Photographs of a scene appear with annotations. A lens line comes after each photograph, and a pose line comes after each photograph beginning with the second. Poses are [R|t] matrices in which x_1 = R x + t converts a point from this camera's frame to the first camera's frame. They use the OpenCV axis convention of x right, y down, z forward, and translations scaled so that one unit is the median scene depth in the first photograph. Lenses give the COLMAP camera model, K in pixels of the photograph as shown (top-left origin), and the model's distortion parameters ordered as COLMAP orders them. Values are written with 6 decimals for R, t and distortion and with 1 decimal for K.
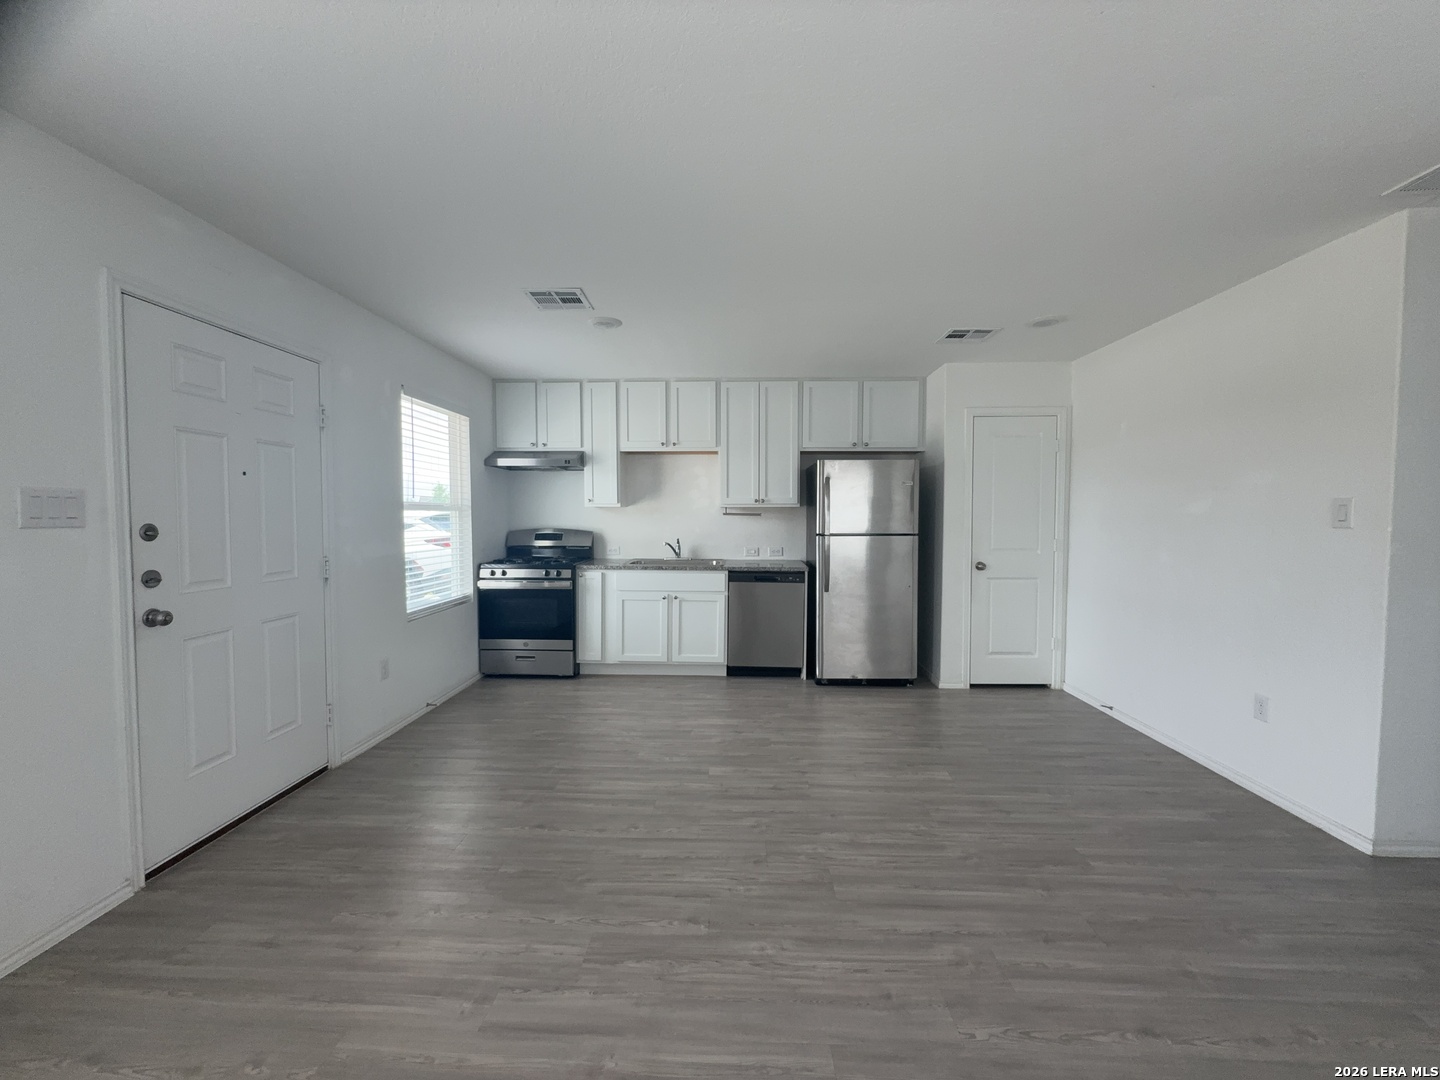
lens RADIAL K [[574.2, 0, 720.0], [0, 574.2, 540.0], [0, 0, 1]] dist [0.000093, 0.000074]
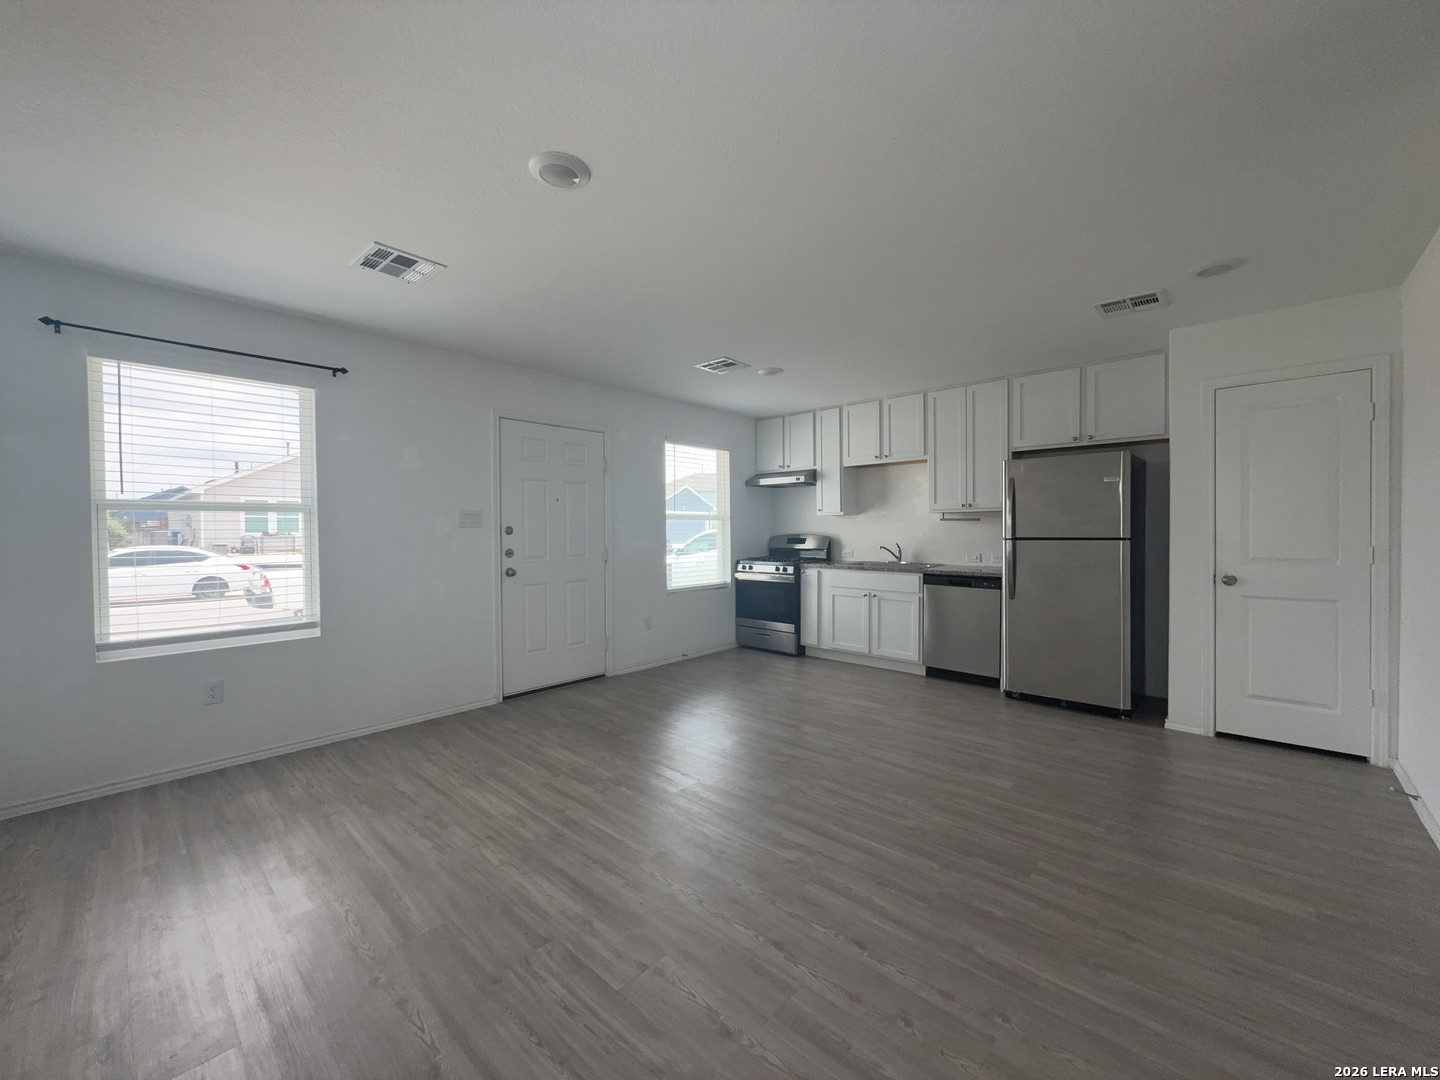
lens RADIAL K [[574.2, 0, 720.0], [0, 574.2, 540.0], [0, 0, 1]] dist [0.000093, 0.000074]
pose [[0.759685, 0.004988, -0.650272, 0.435221], [-0.020431, 0.999660, -0.016201, 0.018214], [0.649970, 0.025594, 0.759529, -0.034462]]
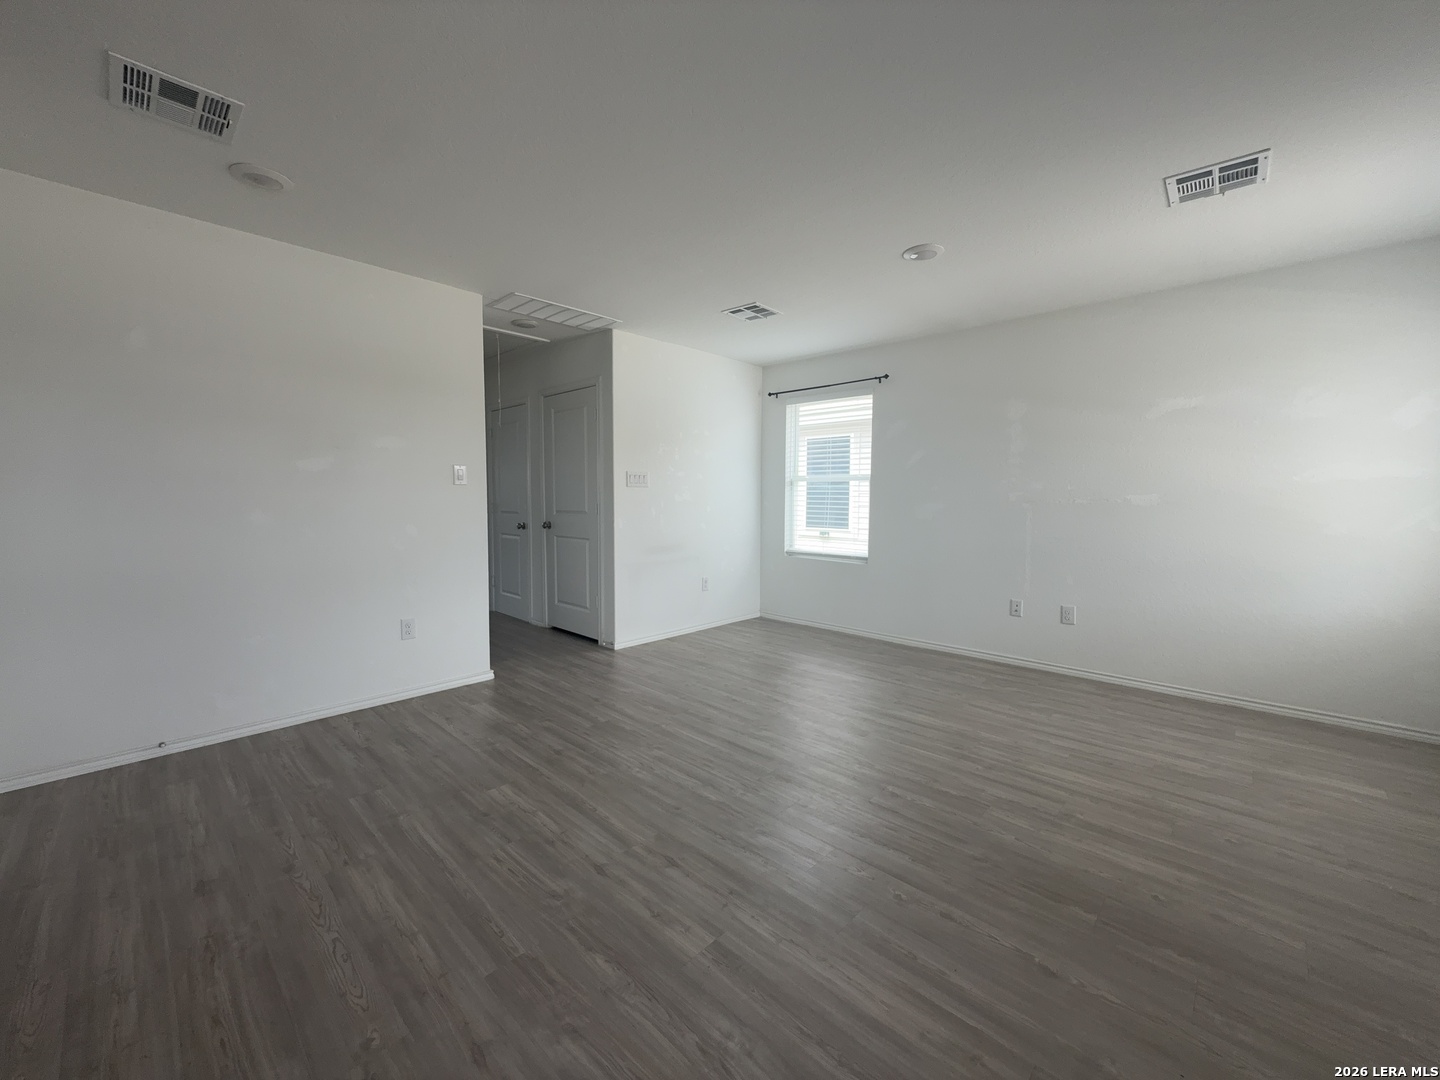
lens RADIAL K [[574.9, 0, 720.0], [0, 574.9, 540.0], [0, 0, 1]] dist [-0.000466, -0.000046]
pose [[-0.748733, -0.056027, 0.660500, -0.239280], [0.022114, 0.993756, 0.109364, -0.014467], [-0.662503, 0.096491, -0.742818, 0.912104]]
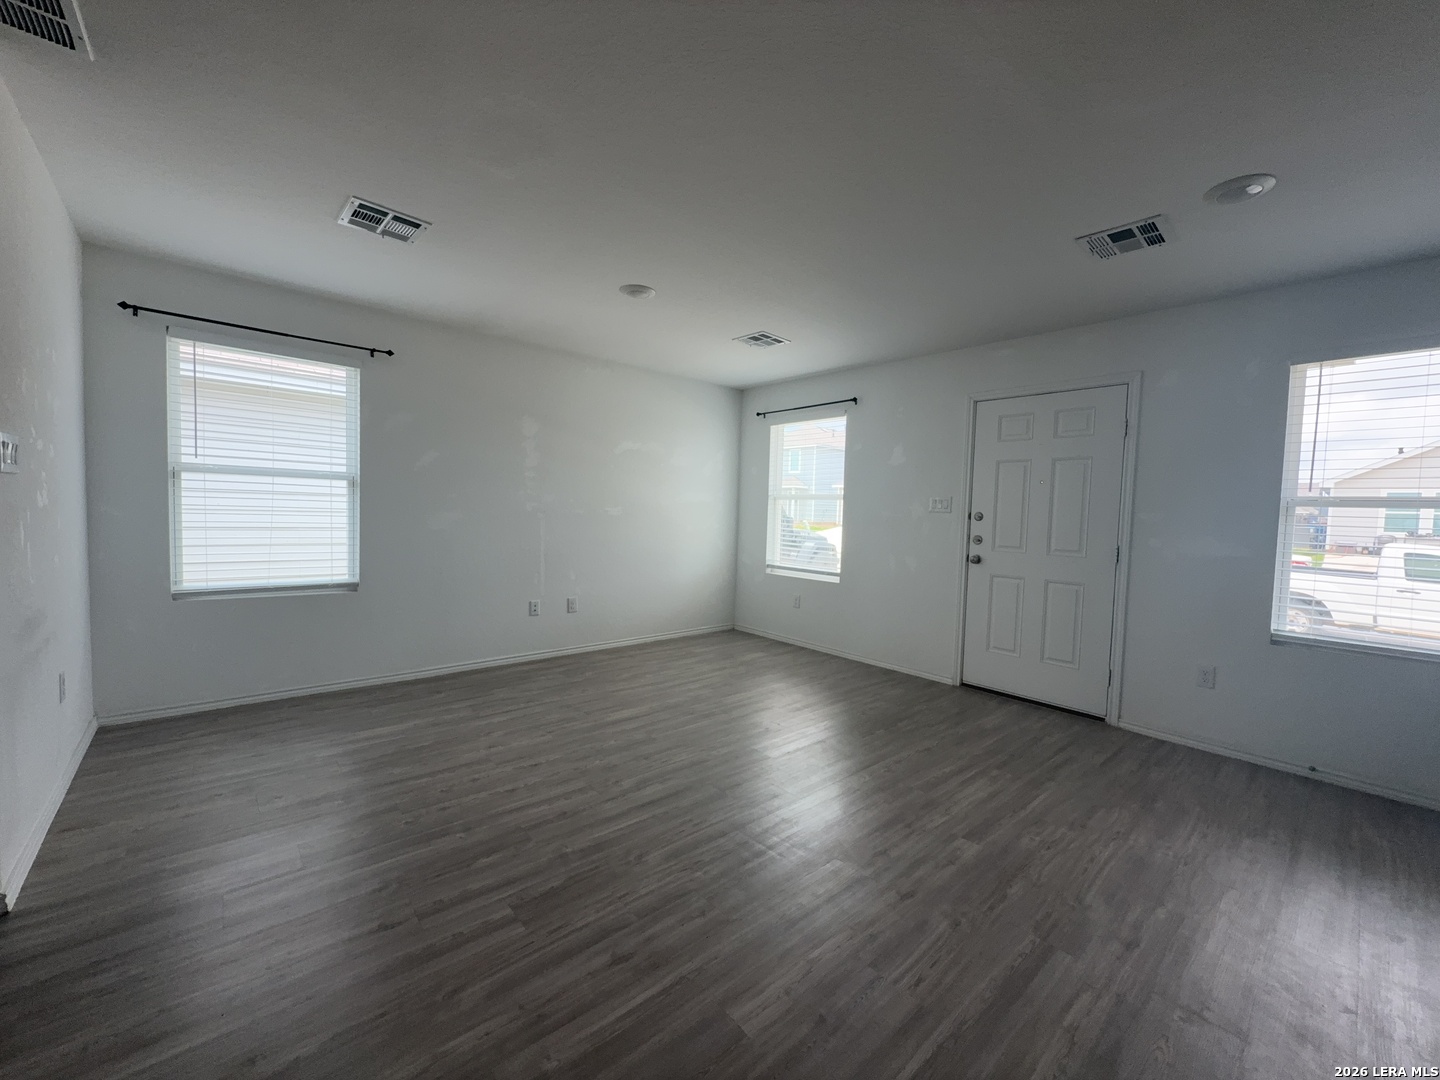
lens RADIAL K [[574.9, 0, 720.0], [0, 574.9, 540.0], [0, 0, 1]] dist [-0.000466, -0.000046]
pose [[-0.724546, 0.009767, -0.689157, 0.491921], [-0.063735, 0.994666, 0.081105, -0.017404], [0.686273, 0.102688, -0.720059, 0.864271]]
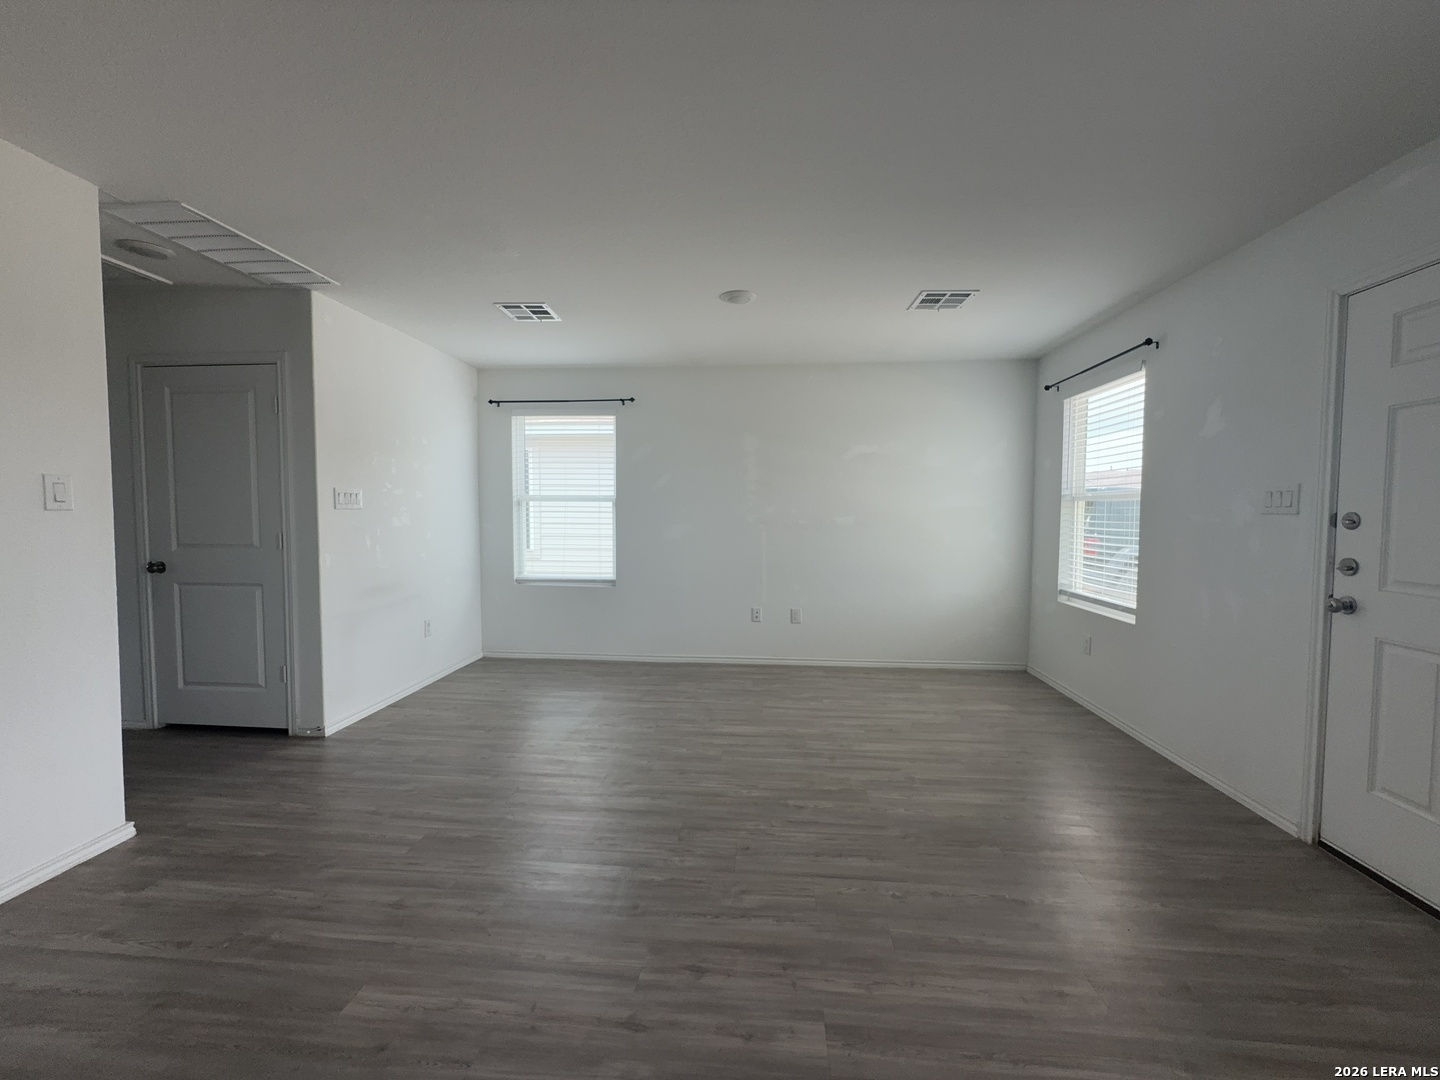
lens RADIAL K [[574.9, 0, 720.0], [0, 574.9, 540.0], [0, 0, 1]] dist [-0.000466, -0.000046]
pose [[-0.998751, -0.009079, 0.049134, 0.032924], [-0.004420, 0.995551, 0.094118, -0.033153], [-0.049770, 0.093783, -0.994348, 0.975074]]
